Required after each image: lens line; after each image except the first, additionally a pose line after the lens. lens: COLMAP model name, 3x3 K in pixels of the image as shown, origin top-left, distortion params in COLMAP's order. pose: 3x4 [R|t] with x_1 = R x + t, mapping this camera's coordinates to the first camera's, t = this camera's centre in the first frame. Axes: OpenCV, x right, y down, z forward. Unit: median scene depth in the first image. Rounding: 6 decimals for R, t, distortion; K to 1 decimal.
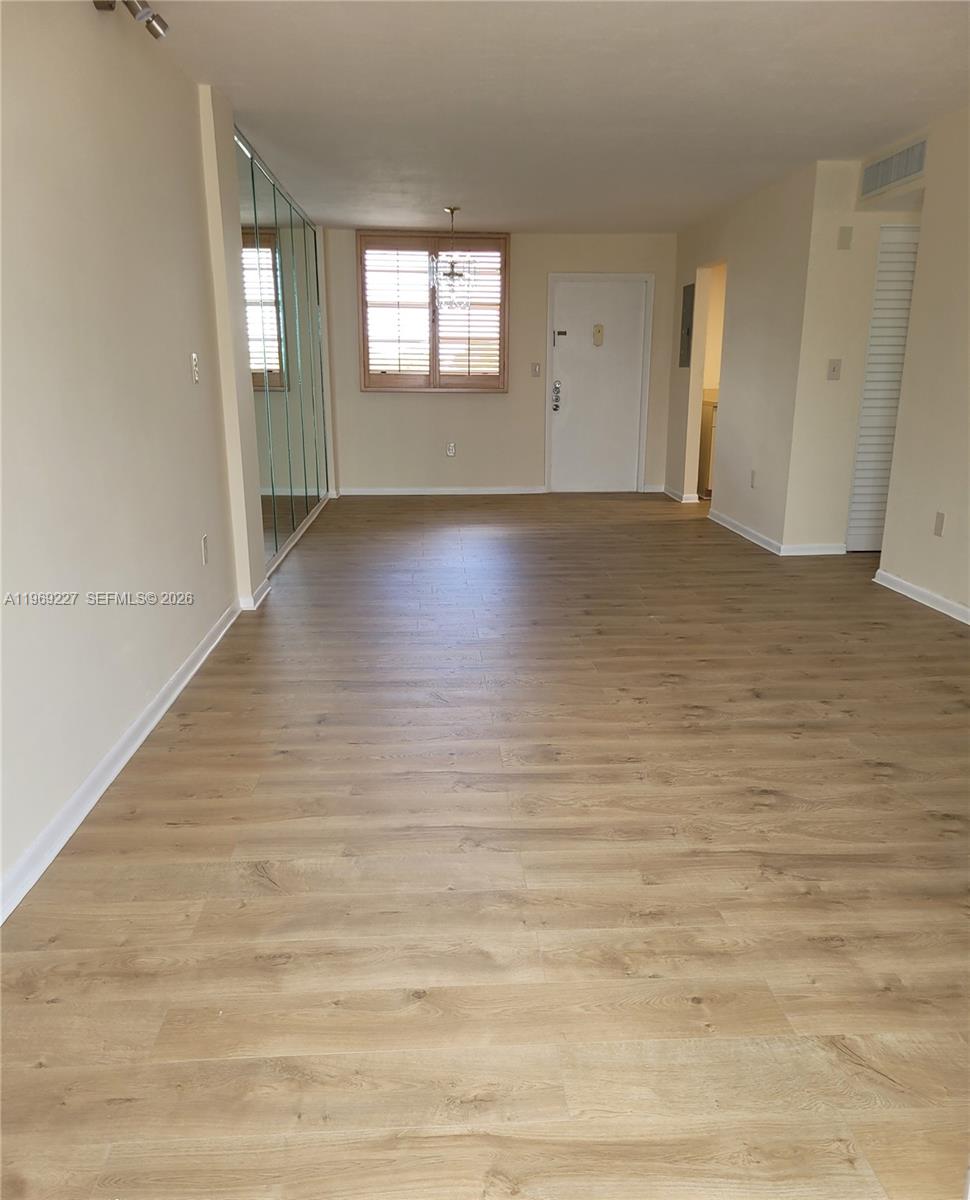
lens RADIAL K [[989.6, 0, 479.9], [0, 989.6, 594.7], [0, 0, 1]] dist [0.041252, -0.002954]
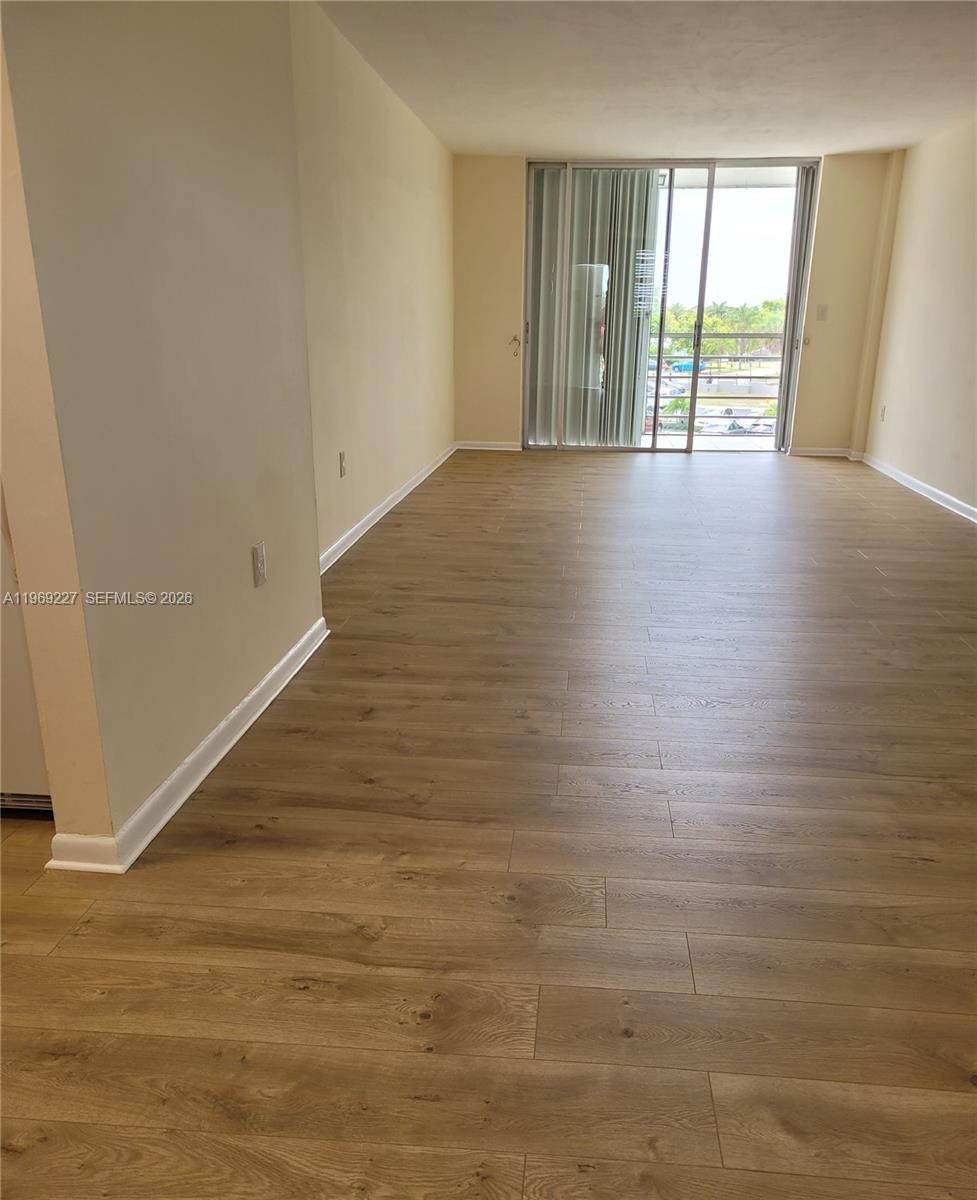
lens RADIAL K [[989.6, 0, 489.1], [0, 989.6, 598.9], [0, 0, 1]] dist [0.041252, -0.002954]
pose [[-0.987708, -0.044311, 0.149897, 0.174668], [0.033489, 0.876720, 0.479834, -0.447926], [-0.152680, 0.478956, -0.864460, 2.012763]]
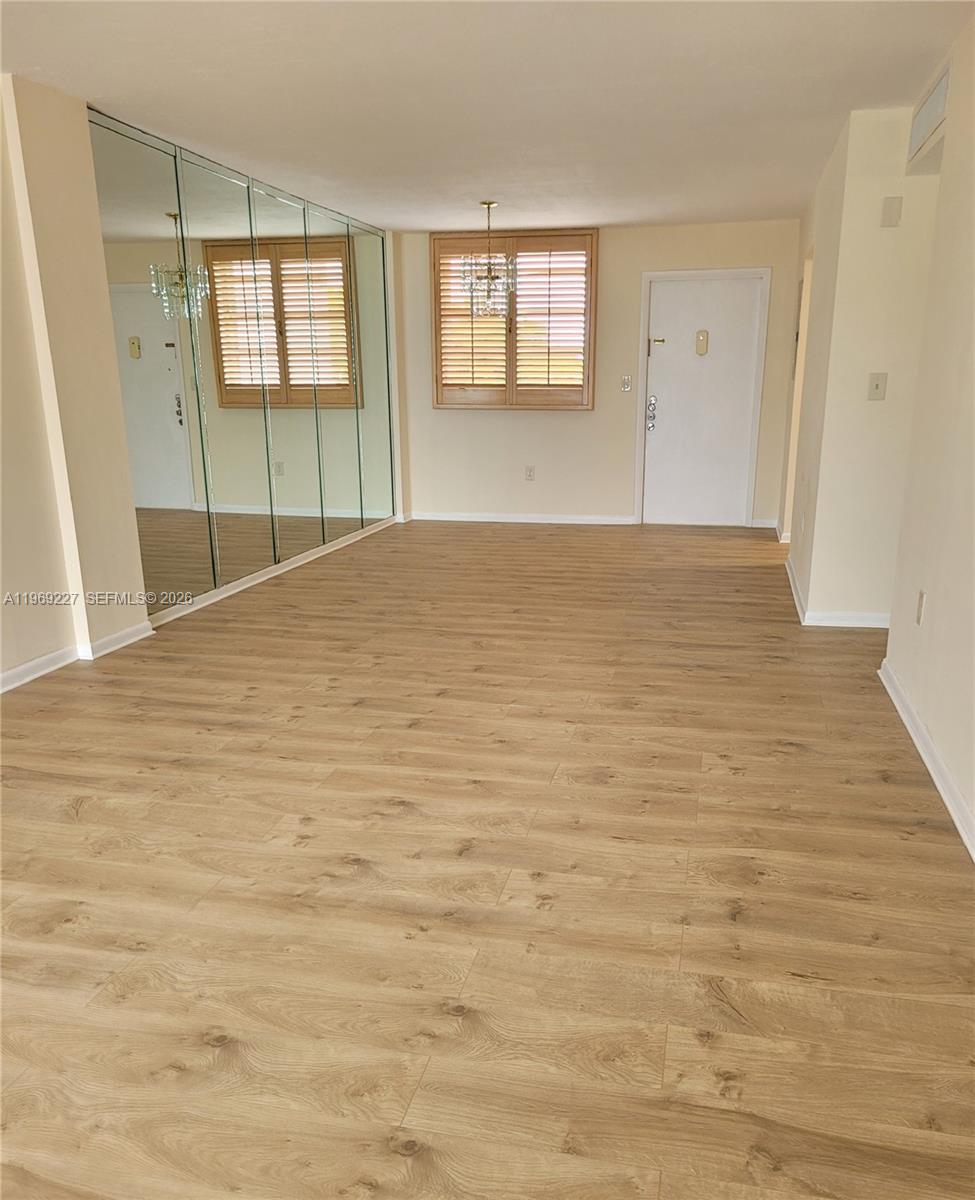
lens RADIAL K [[989.6, 0, 491.9], [0, 989.6, 605.4], [0, 0, 1]] dist [0.041252, -0.002954]
pose [[0.959505, 0.057906, -0.275675, 0.387225], [-0.057146, 0.998307, 0.010795, -0.067553], [0.275833, 0.005396, 0.961190, 0.250153]]
